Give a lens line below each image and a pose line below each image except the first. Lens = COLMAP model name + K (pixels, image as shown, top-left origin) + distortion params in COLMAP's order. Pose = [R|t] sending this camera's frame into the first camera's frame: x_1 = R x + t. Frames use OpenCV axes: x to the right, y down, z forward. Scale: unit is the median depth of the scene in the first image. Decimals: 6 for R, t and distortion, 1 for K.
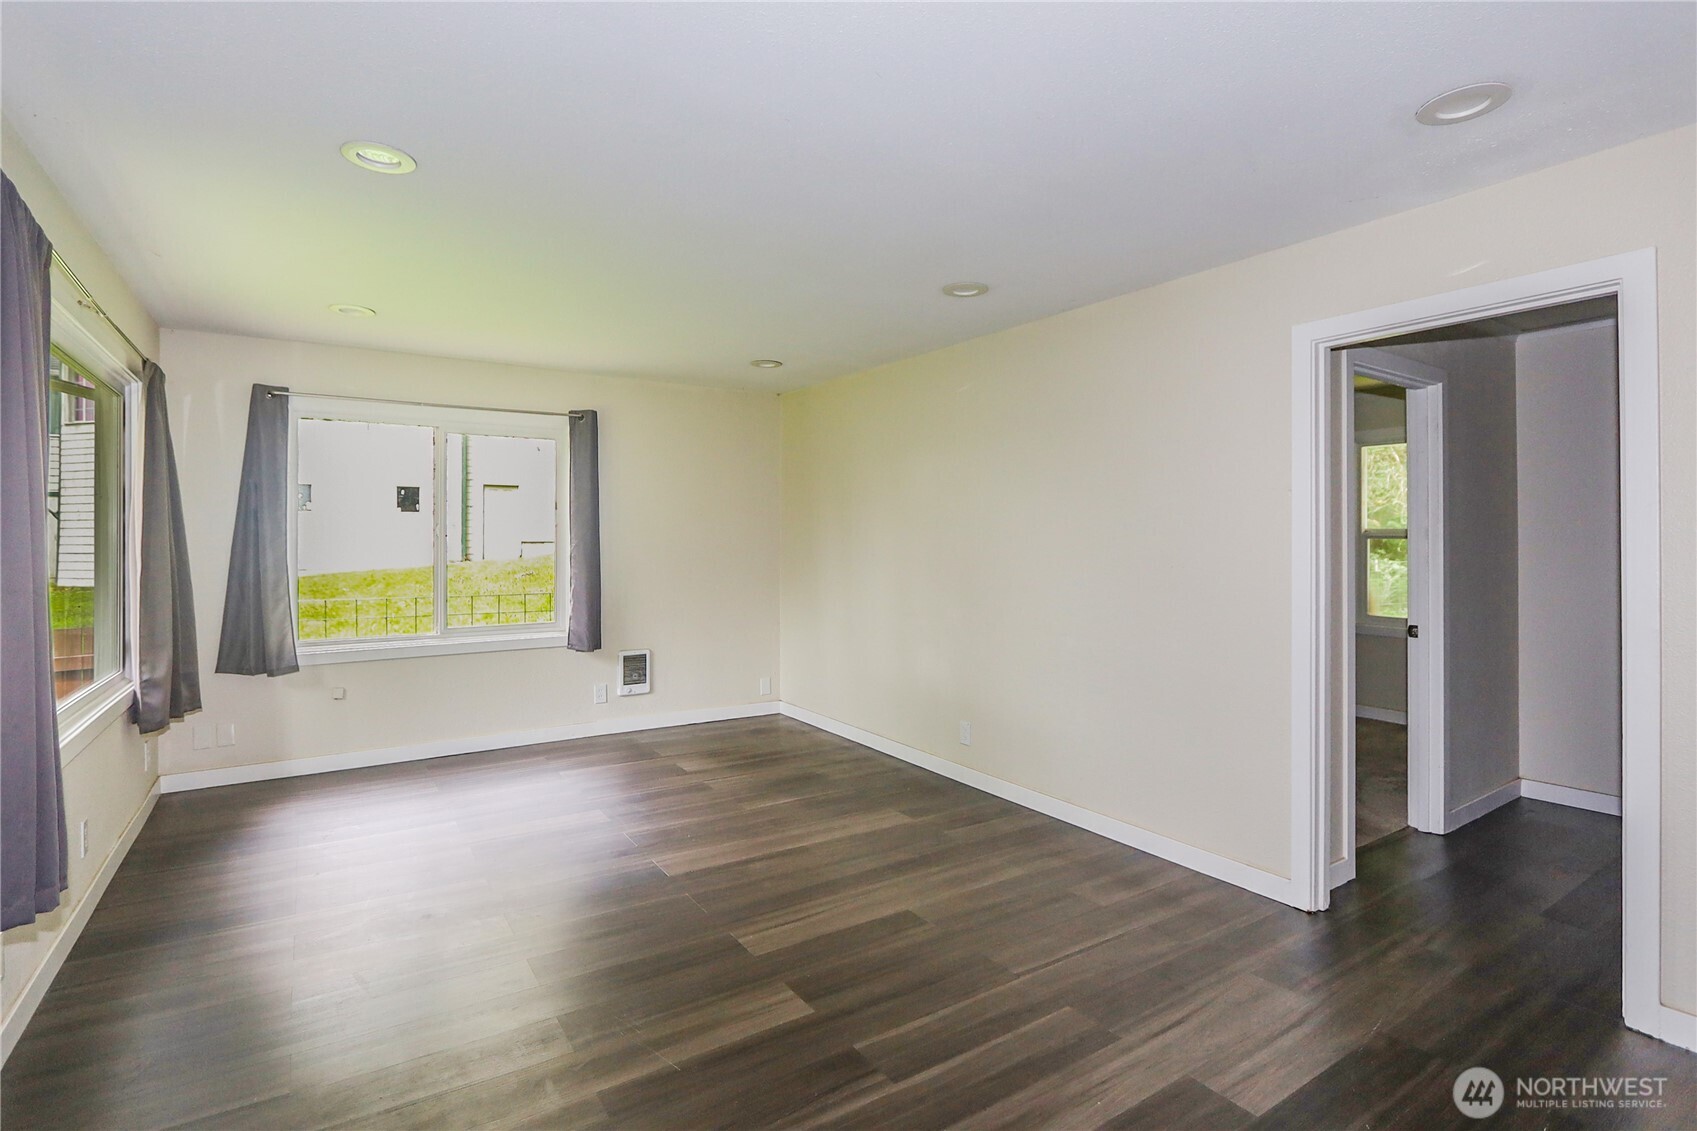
lens RADIAL K [[829.9, 0, 830.7], [0, 829.9, 534.4], [0, 0, 1]] dist [-0.001480, -0.000213]
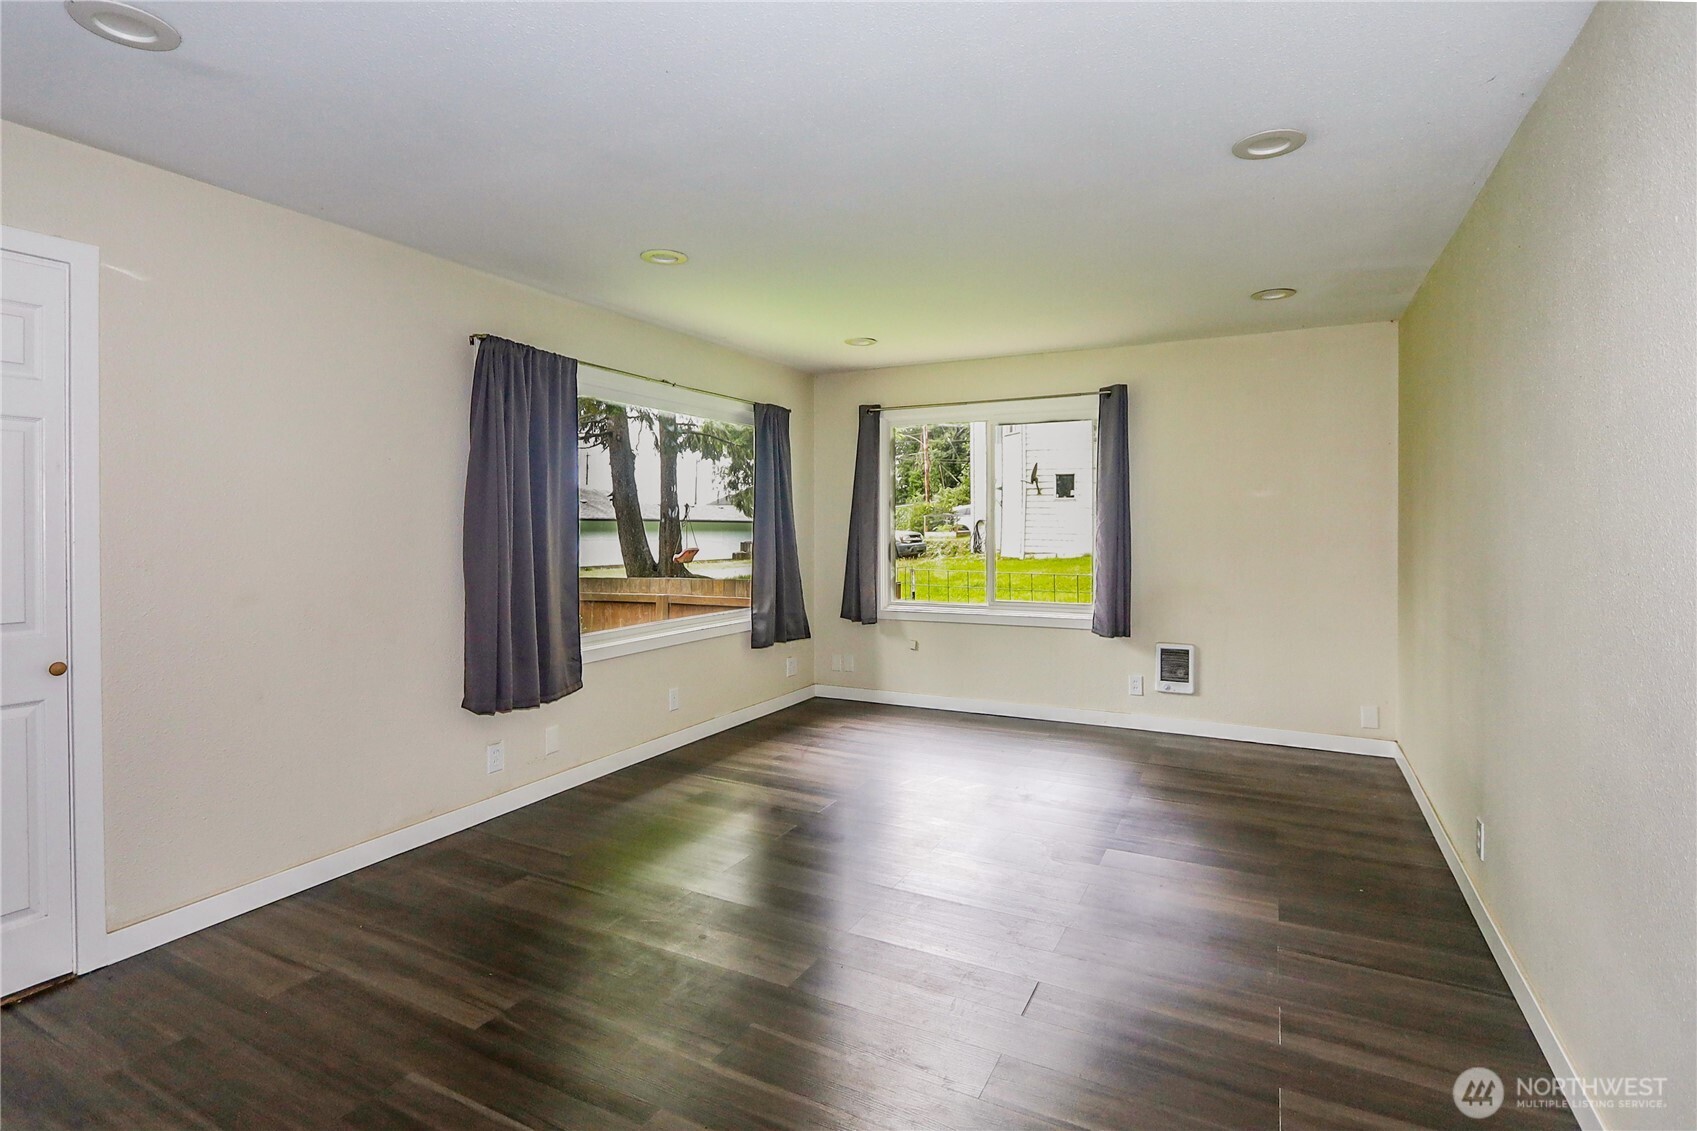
lens RADIAL K [[829.9, 0, 830.7], [0, 829.9, 534.4], [0, 0, 1]] dist [-0.001480, -0.000213]
pose [[0.493020, 0.010800, -0.869951, 0.377634], [0.007284, 0.999837, 0.016540, 0.003463], [0.869988, -0.014491, 0.492861, 0.244985]]
